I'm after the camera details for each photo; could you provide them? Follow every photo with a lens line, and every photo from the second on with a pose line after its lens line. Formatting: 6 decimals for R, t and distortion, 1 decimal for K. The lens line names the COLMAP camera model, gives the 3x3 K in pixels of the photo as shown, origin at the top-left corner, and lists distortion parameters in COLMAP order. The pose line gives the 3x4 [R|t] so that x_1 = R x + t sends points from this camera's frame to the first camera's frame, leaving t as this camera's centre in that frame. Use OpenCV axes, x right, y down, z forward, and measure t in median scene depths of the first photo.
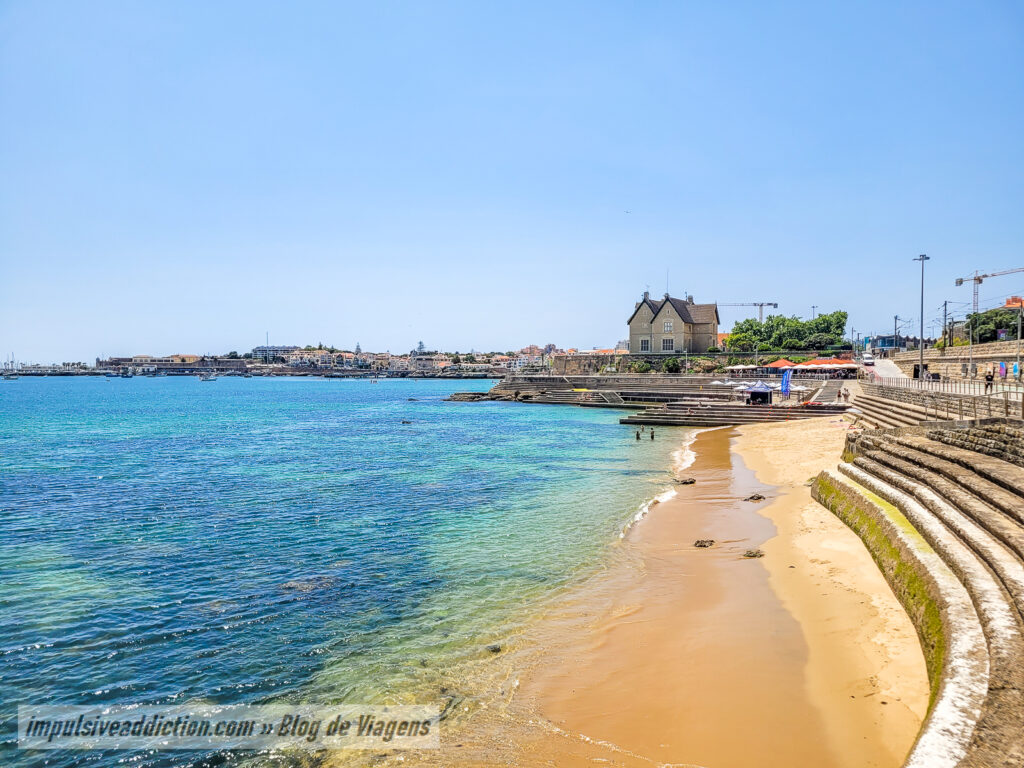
lens RADIAL K [[787.3, 0, 512.0], [0, 787.3, 384.0], [0, 0, 1]] dist [0.049954, -0.000249]
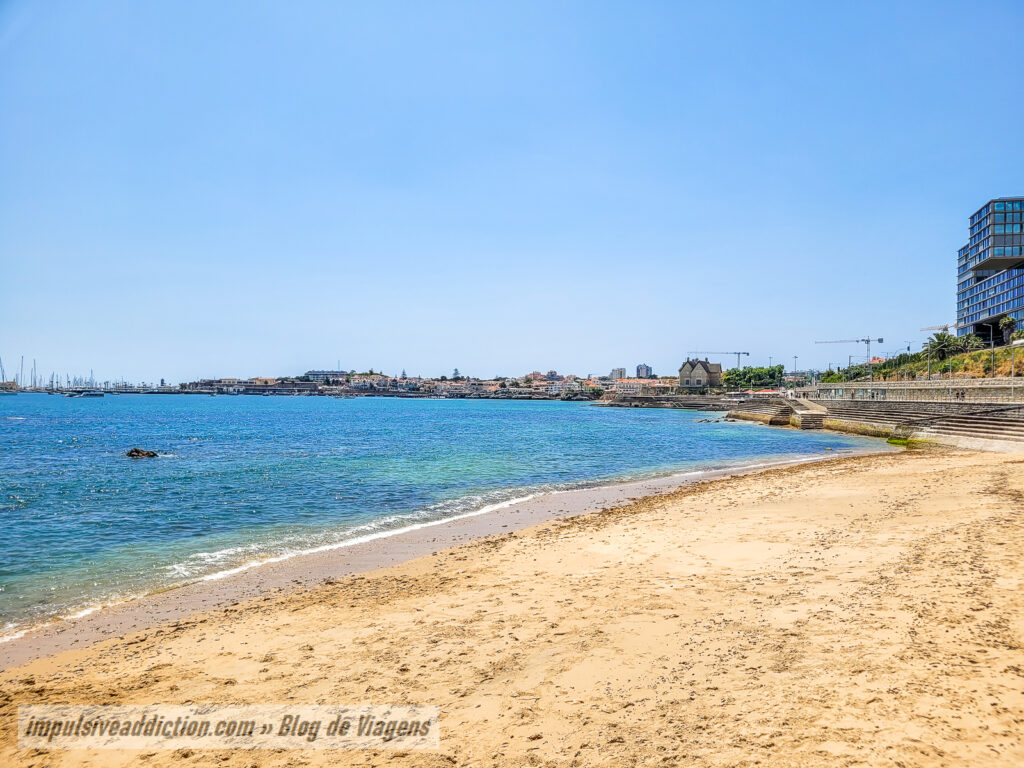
lens RADIAL K [[796.6, 0, 512.0], [0, 796.6, 384.0], [0, 0, 1]] dist [0.002474, 0.000060]
pose [[0.999406, 0.012463, 0.032124, -0.103749], [-0.011491, 0.999475, -0.030278, 0.007386], [-0.032484, 0.029891, 0.999025, -0.315333]]
